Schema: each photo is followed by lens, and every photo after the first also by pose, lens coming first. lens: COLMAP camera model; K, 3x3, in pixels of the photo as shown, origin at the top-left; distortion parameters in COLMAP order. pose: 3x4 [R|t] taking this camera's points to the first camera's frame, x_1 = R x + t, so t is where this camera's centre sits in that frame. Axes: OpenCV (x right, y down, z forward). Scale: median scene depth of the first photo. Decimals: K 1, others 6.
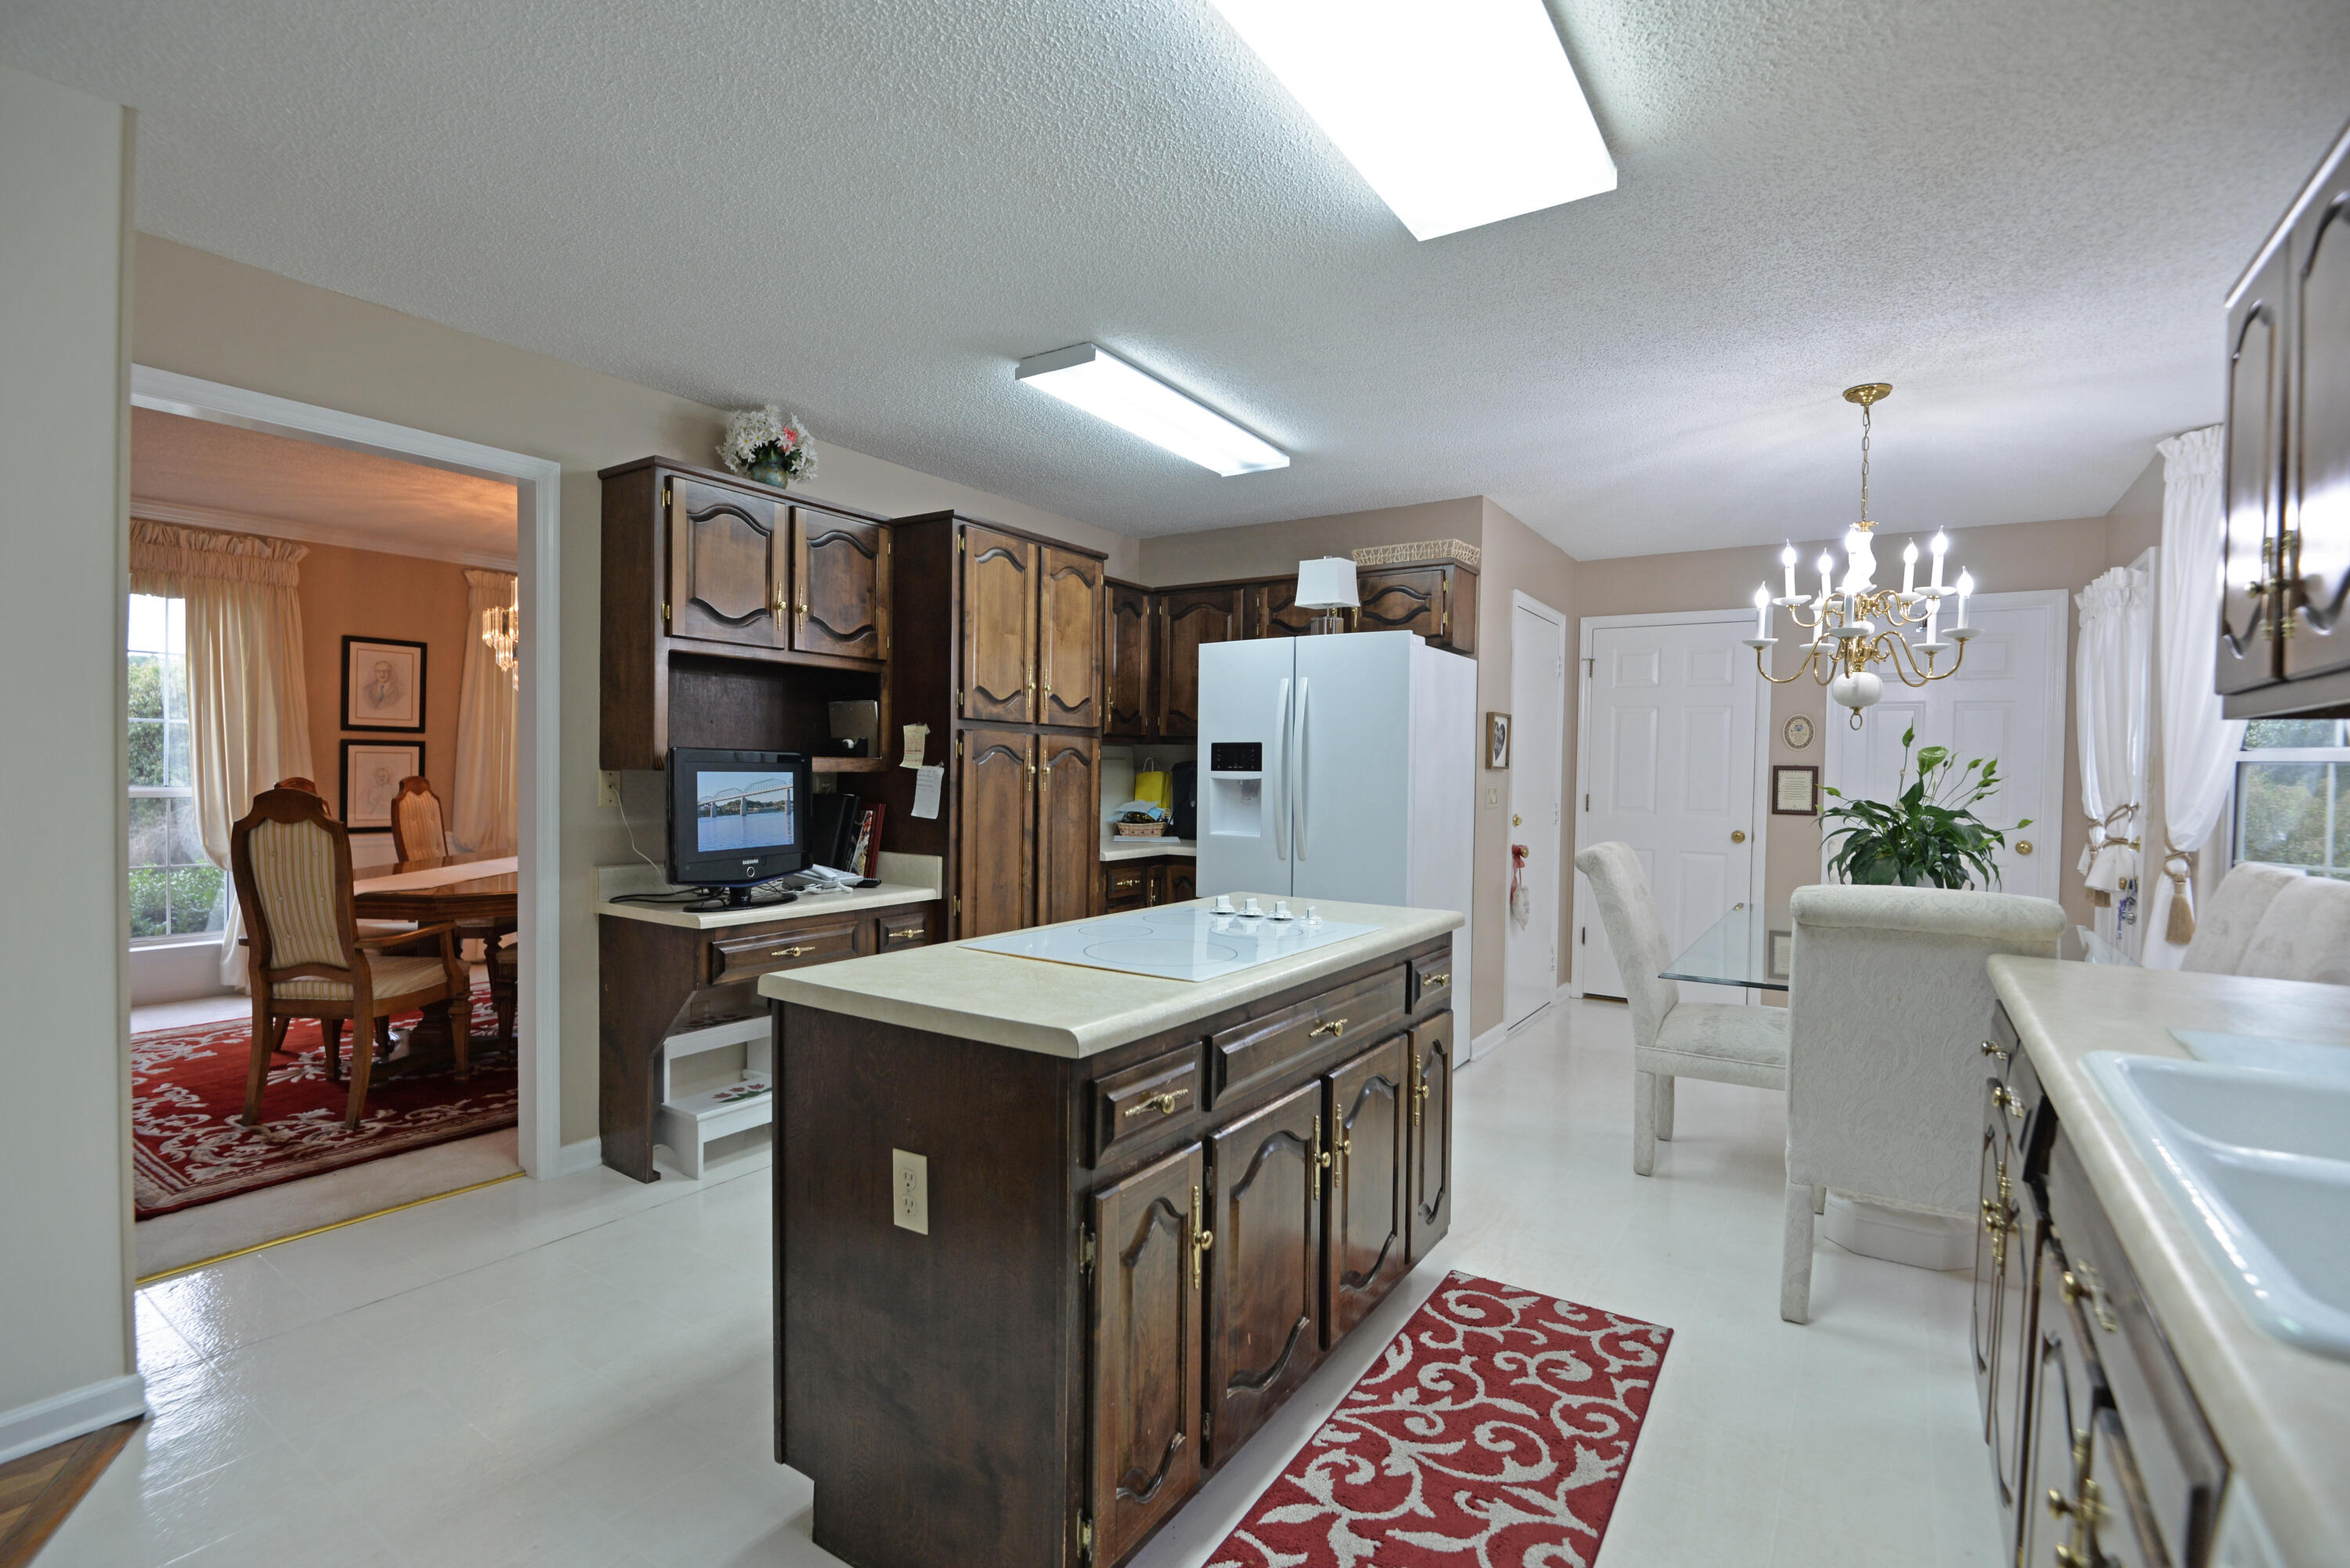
lens RADIAL K [[1079.1, 0, 1158.3], [0, 1079.1, 792.0], [0, 0, 1]] dist [-0.006297, -0.008937]
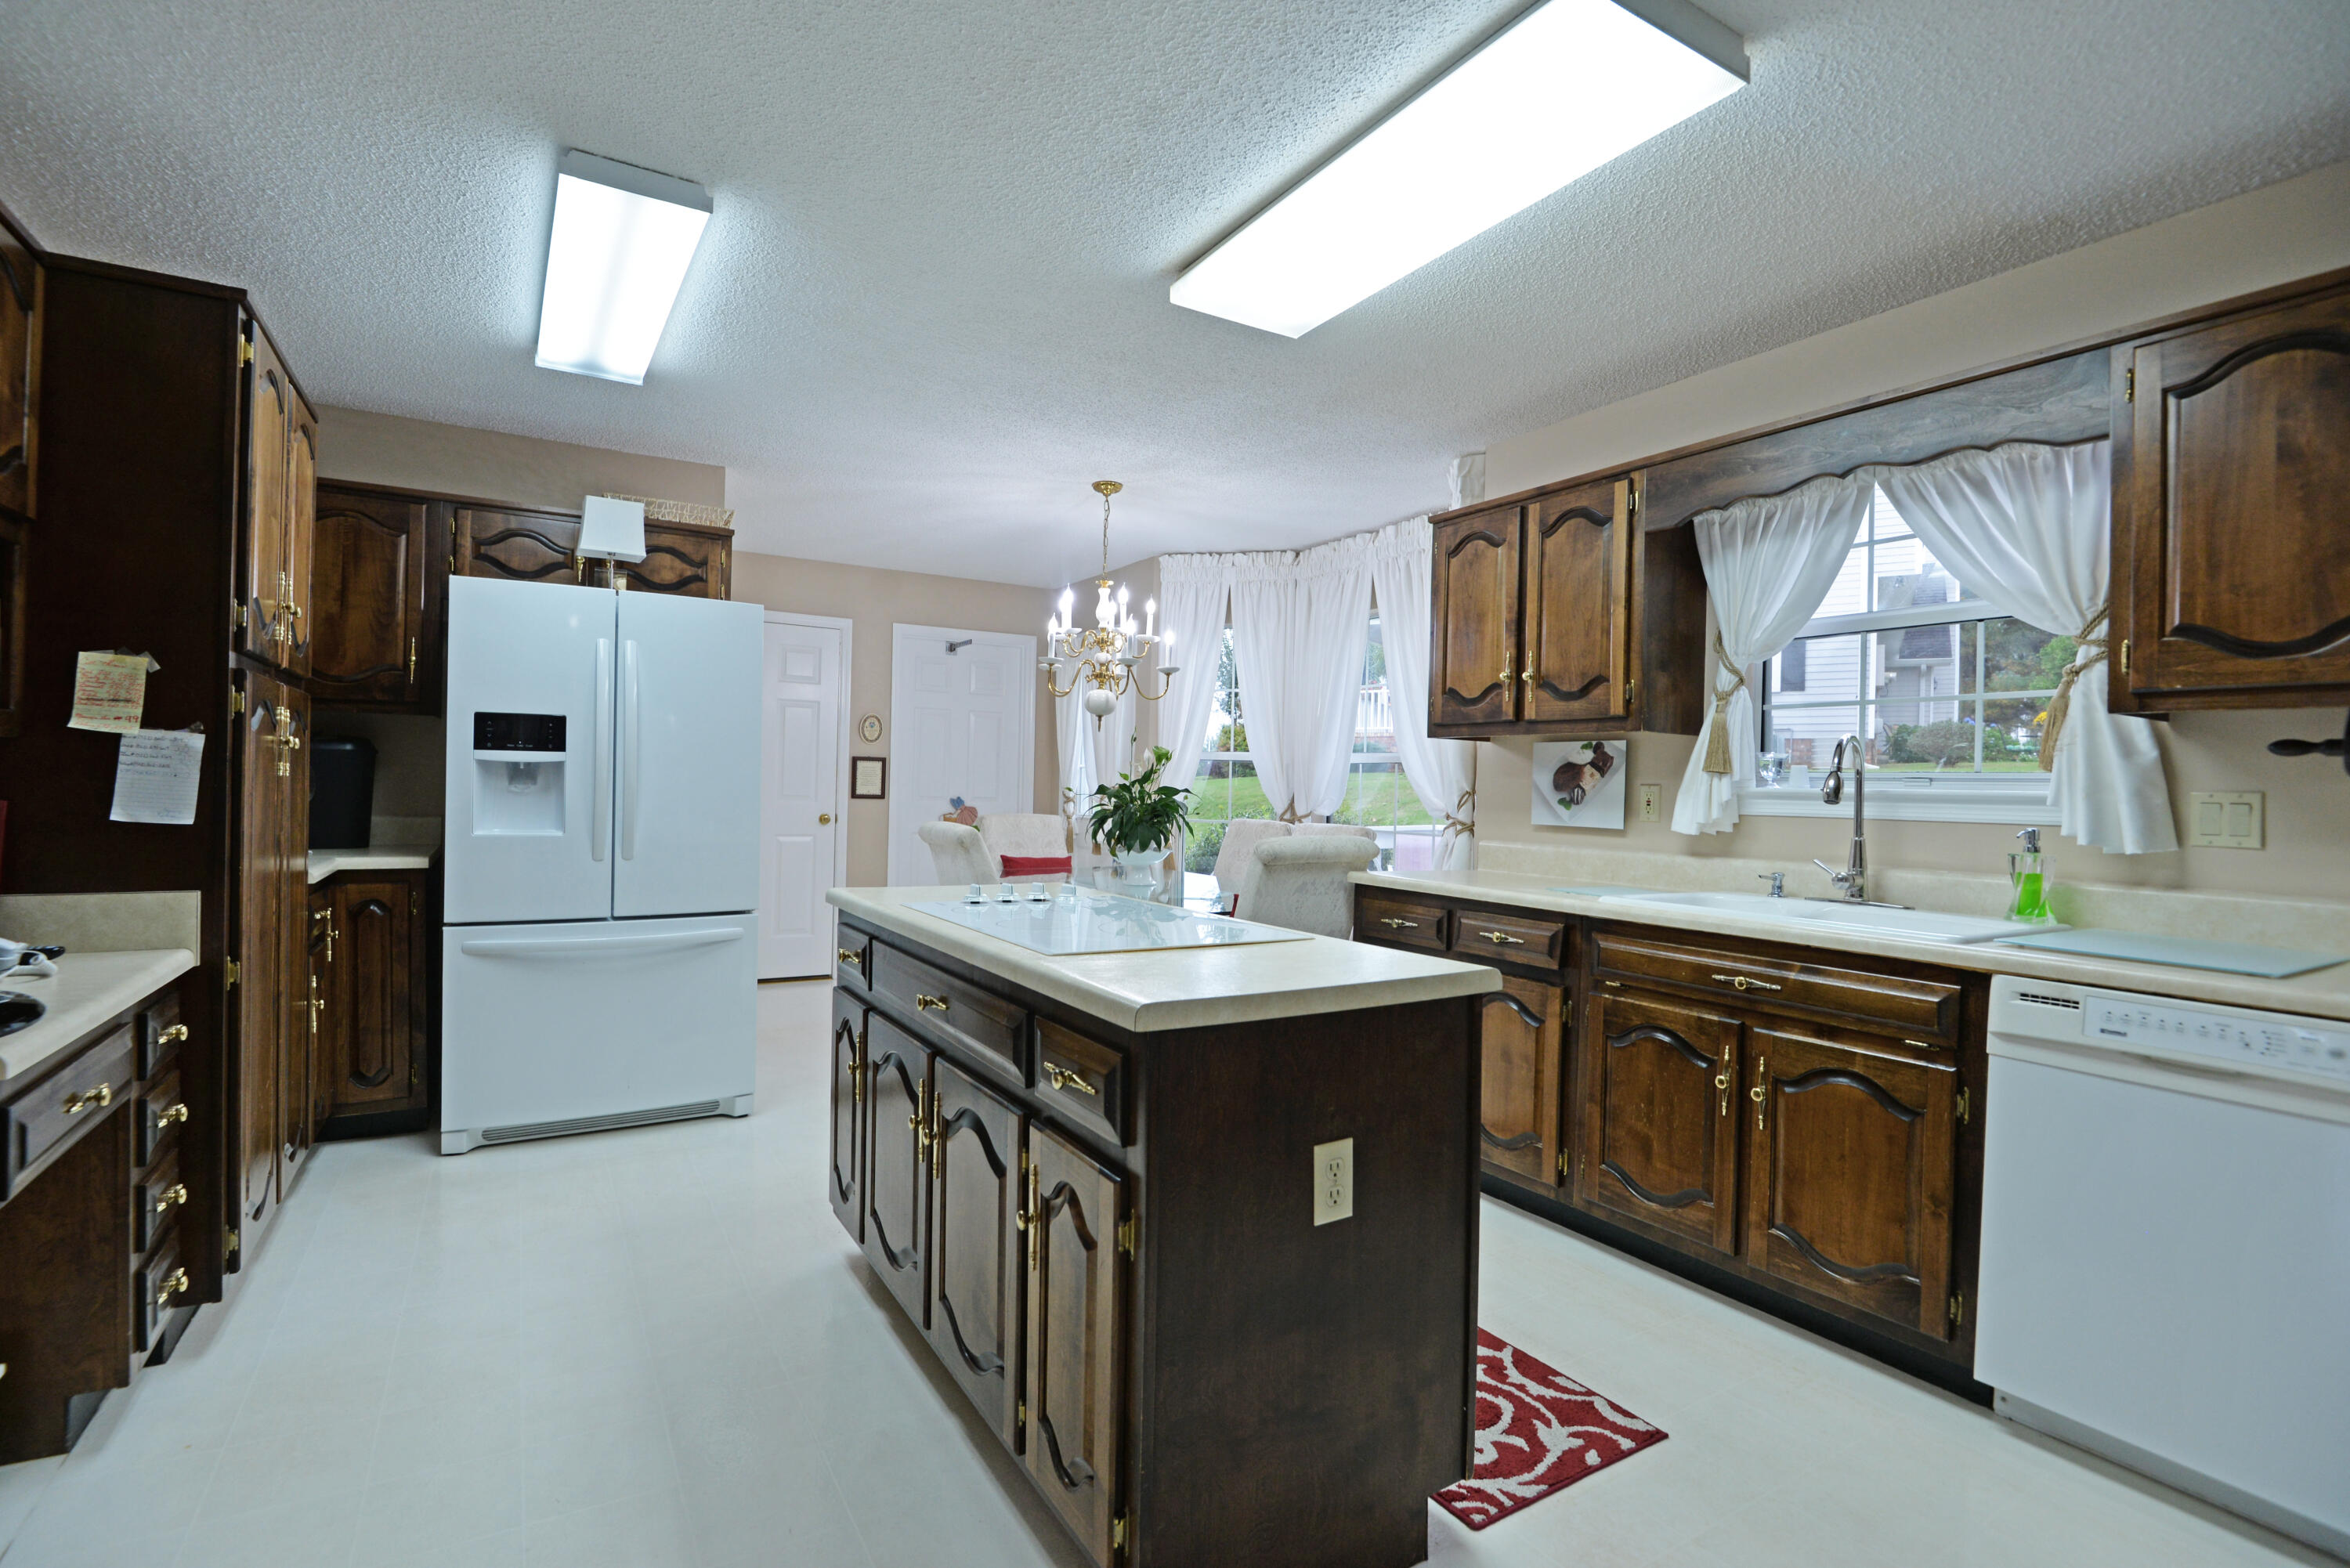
lens RADIAL K [[1079.1, 0, 1158.3], [0, 1079.1, 792.0], [0, 0, 1]] dist [-0.006297, -0.008937]
pose [[0.424761, -0.011568, 0.905232, -0.584585], [0.005339, 0.999933, 0.010272, 0.005983], [-0.905290, 0.000470, 0.424794, 0.368397]]
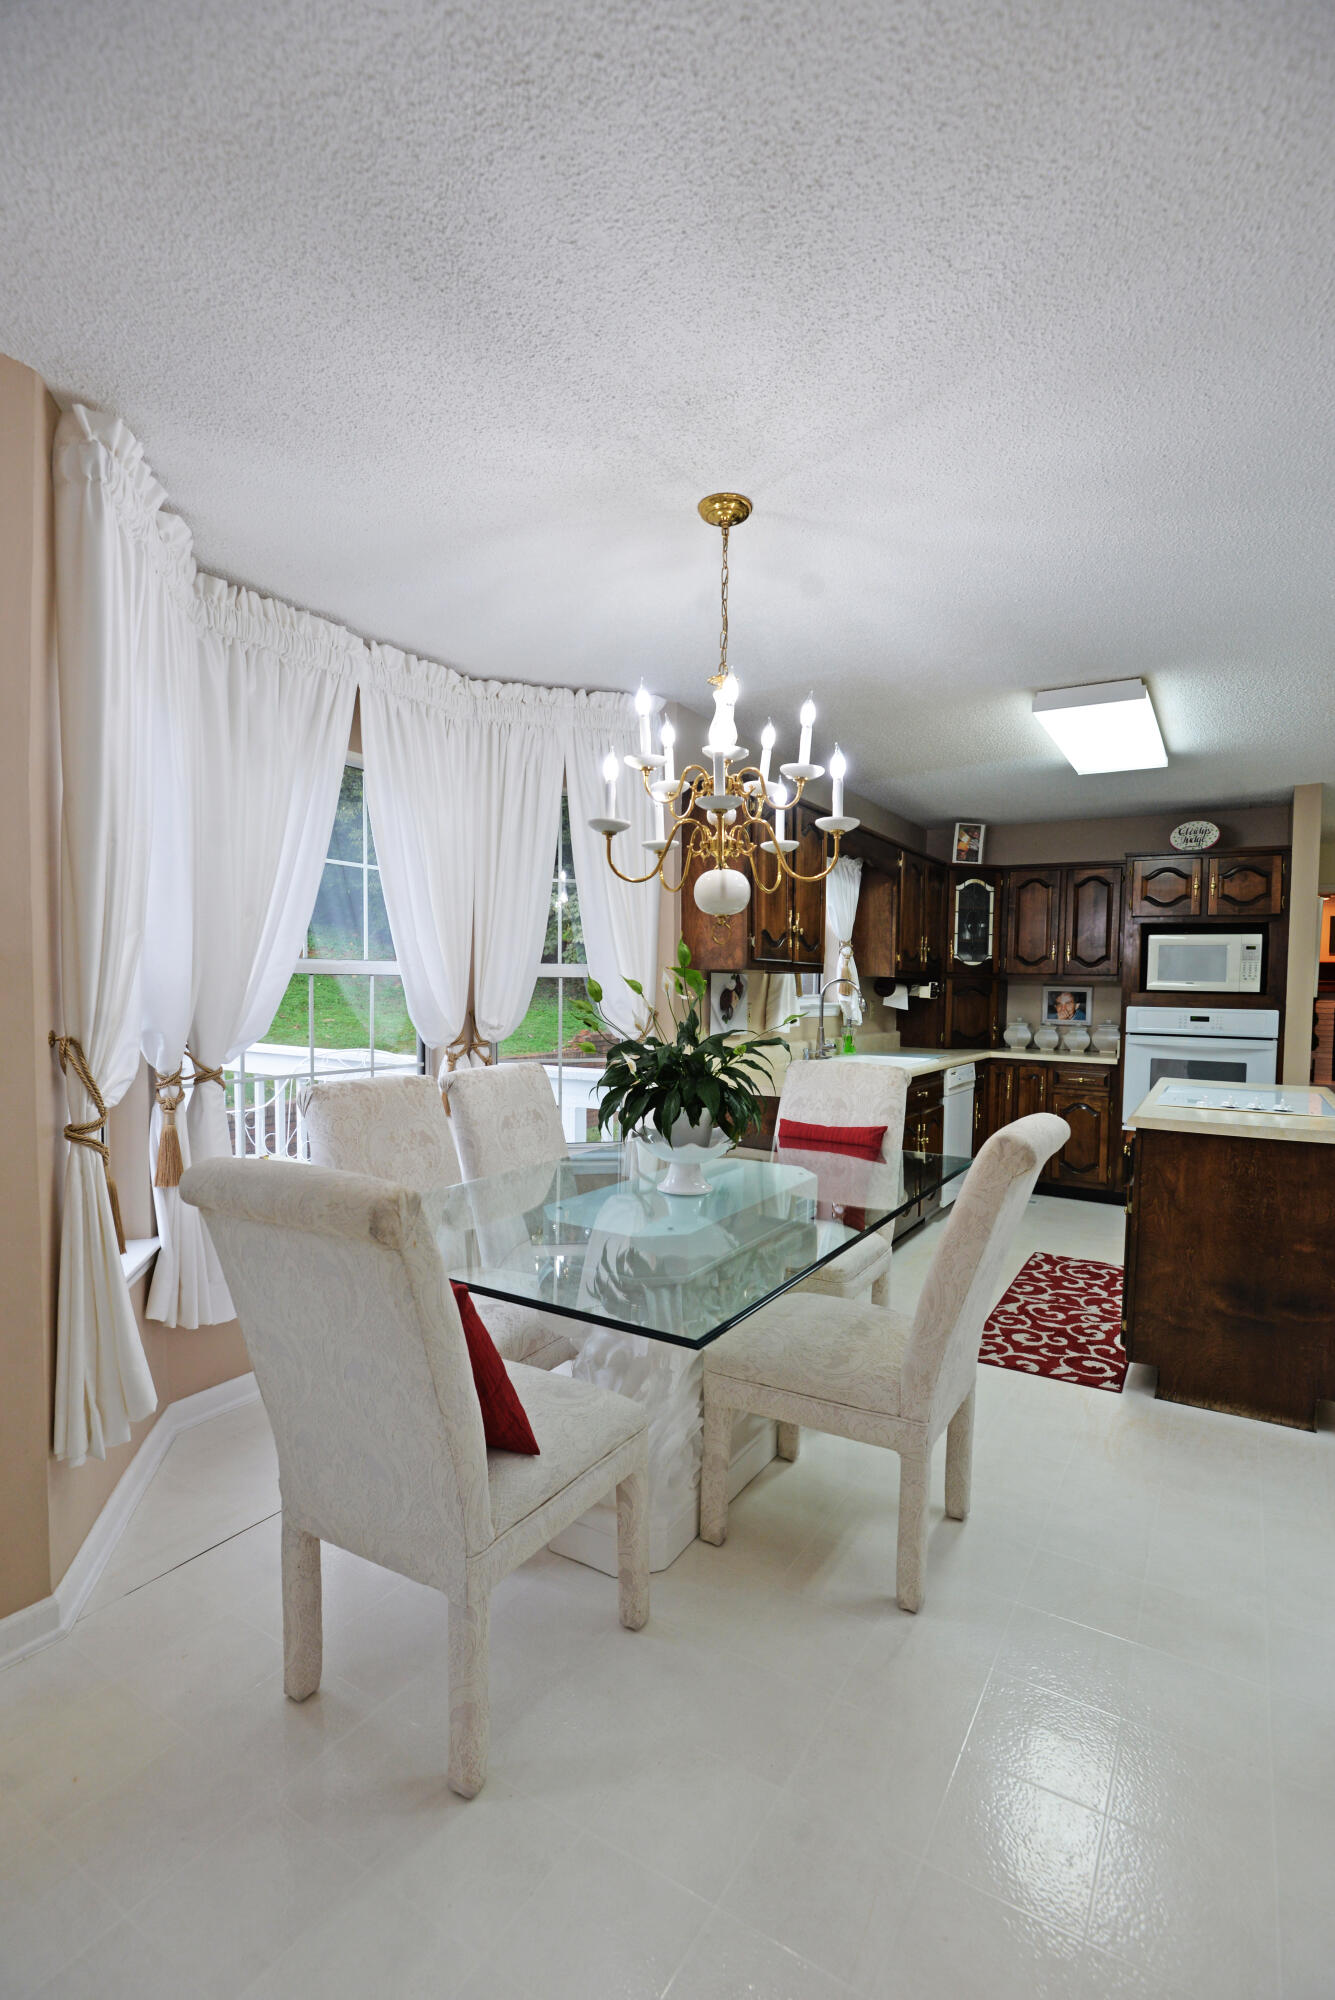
lens RADIAL K [[927.5, 0, 672.7], [0, 927.5, 1016.1], [0, 0, 1]] dist [-0.008907, -0.009048]
pose [[-0.998303, -0.029667, -0.050110, 0.753839], [-0.032596, 0.997743, 0.058699, -0.046576], [0.048255, 0.060233, -0.997017, 1.759772]]
